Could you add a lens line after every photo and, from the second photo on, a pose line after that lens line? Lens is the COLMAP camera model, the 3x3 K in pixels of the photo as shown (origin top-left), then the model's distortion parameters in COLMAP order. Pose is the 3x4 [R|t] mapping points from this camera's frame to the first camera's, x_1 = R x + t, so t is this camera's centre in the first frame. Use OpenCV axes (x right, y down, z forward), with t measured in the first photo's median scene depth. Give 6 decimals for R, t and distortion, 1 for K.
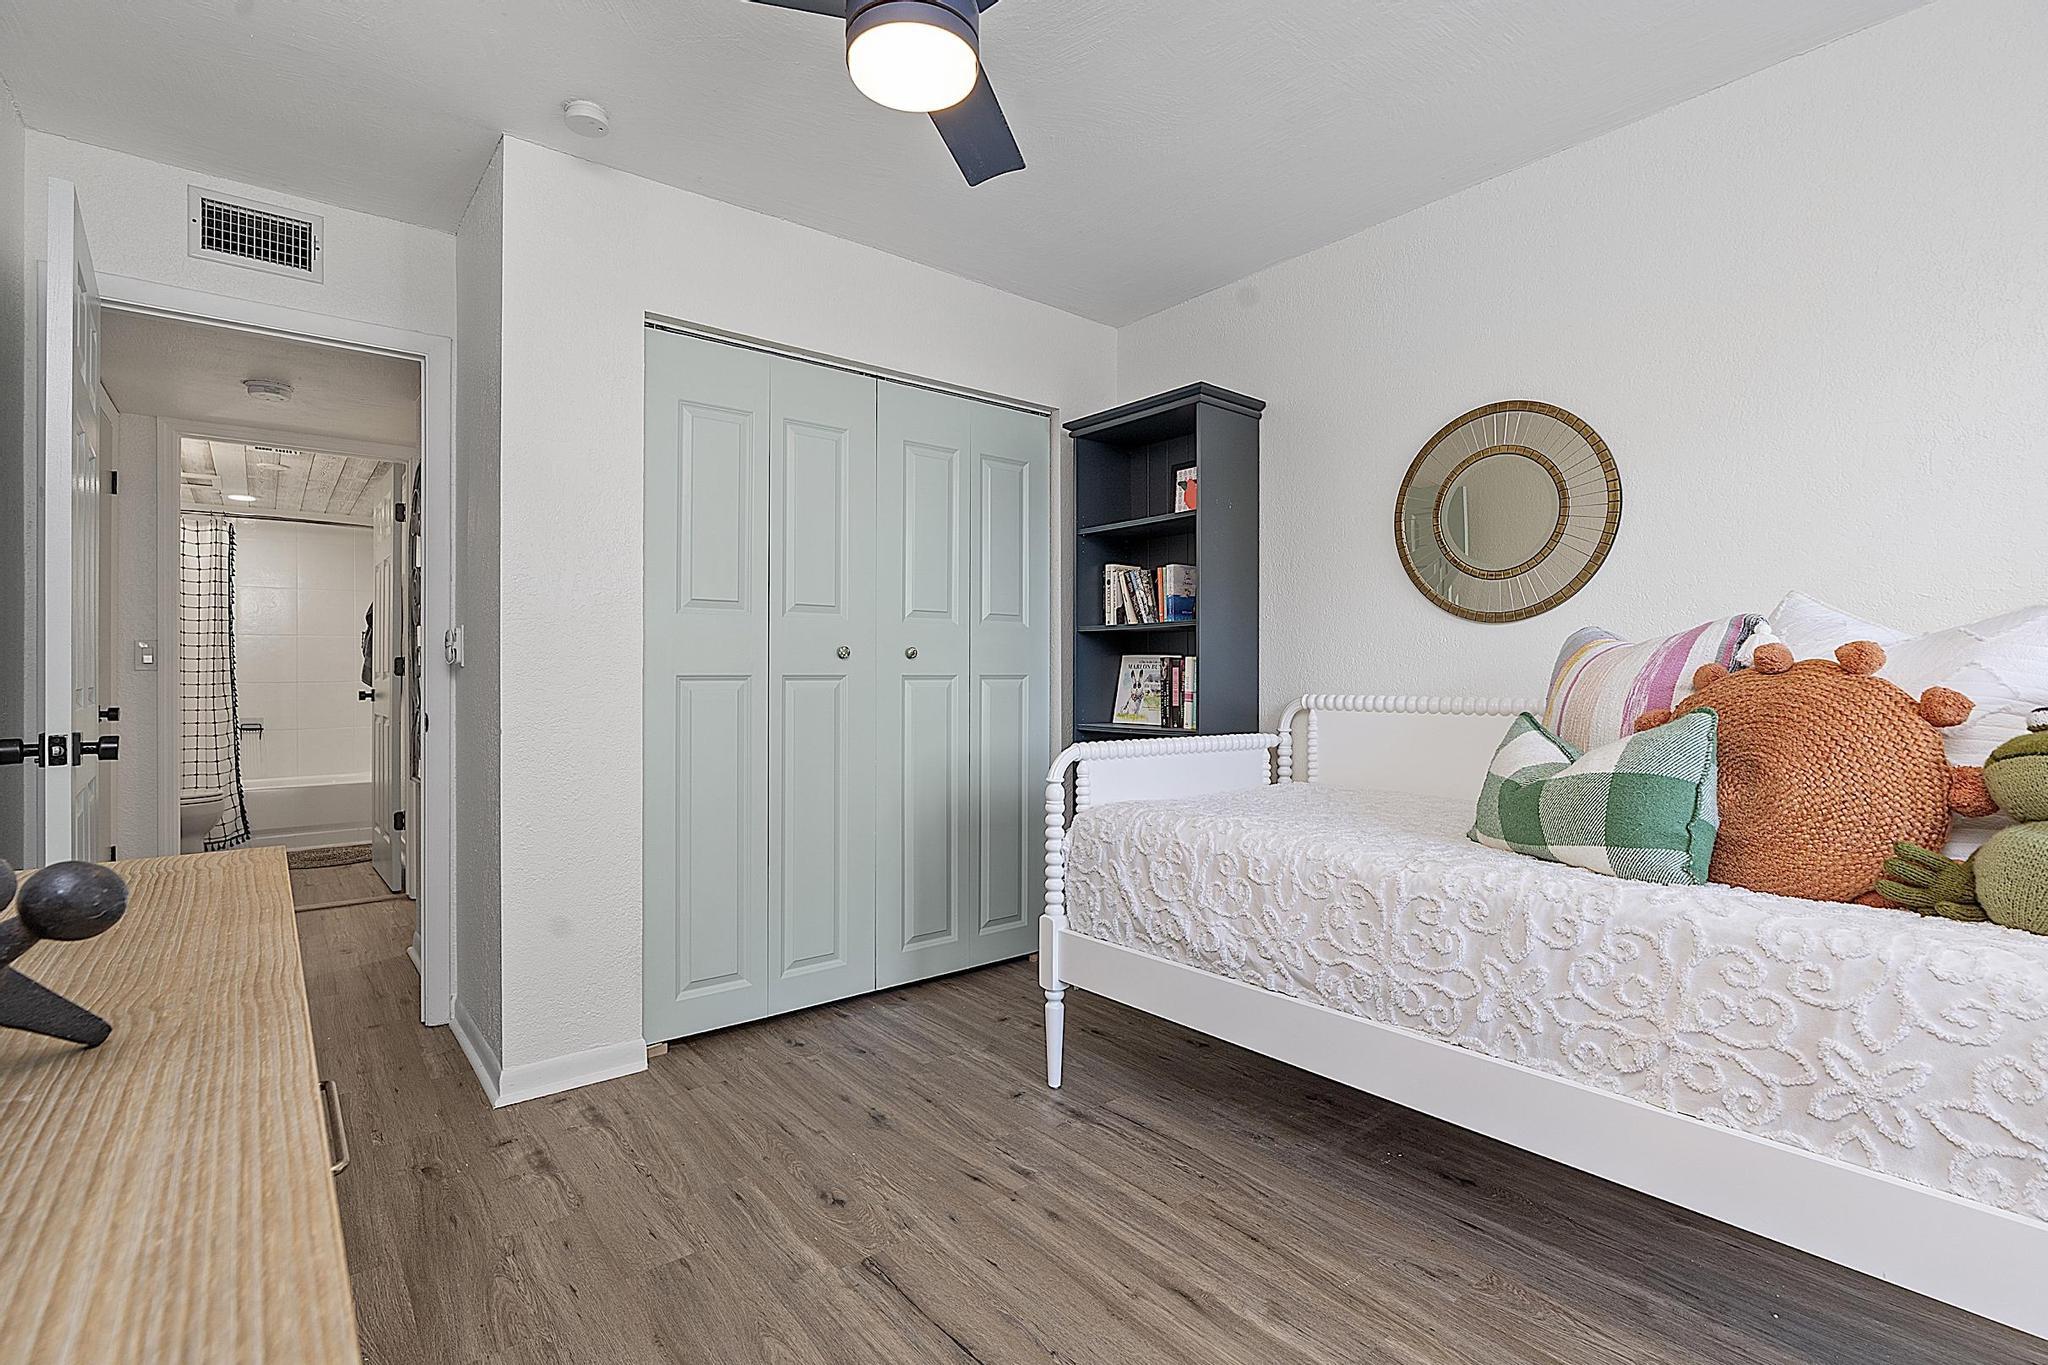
lens RADIAL K [[958.8, 0, 1025.8], [0, 958.8, 677.0], [0, 0, 1]] dist [-0.002565, 0.000444]
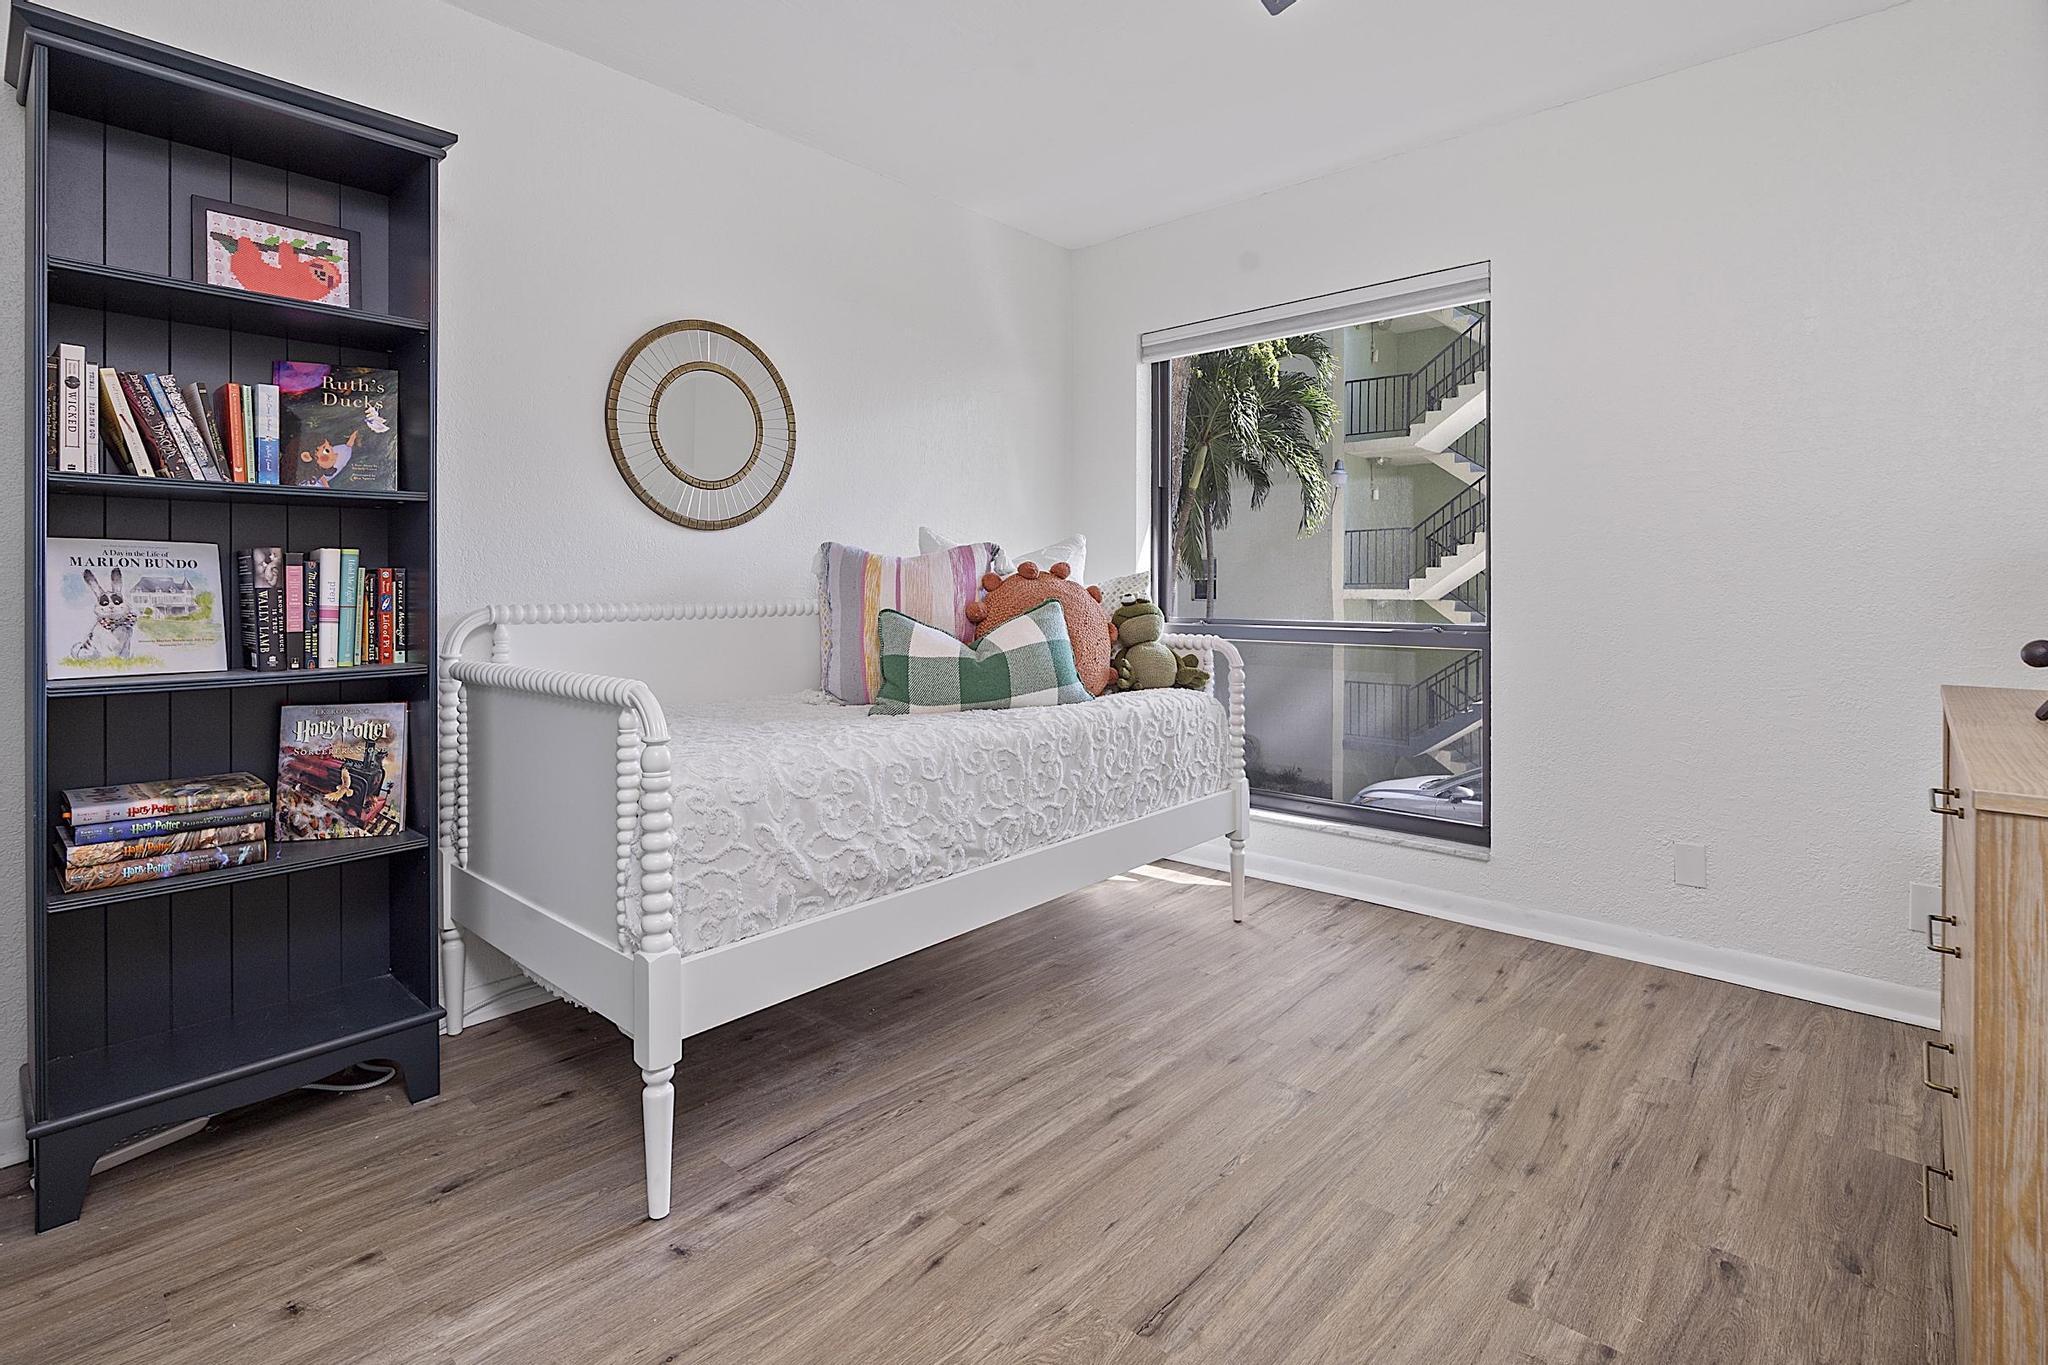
lens RADIAL K [[958.8, 0, 1052.5], [0, 958.8, 590.9], [0, 0, 1]] dist [-0.002565, 0.000444]
pose [[-0.154924, -0.005172, 0.987913, -0.738060], [0.004324, 0.999973, 0.005913, 0.006070], [-0.987917, 0.005188, -0.154898, 0.959715]]
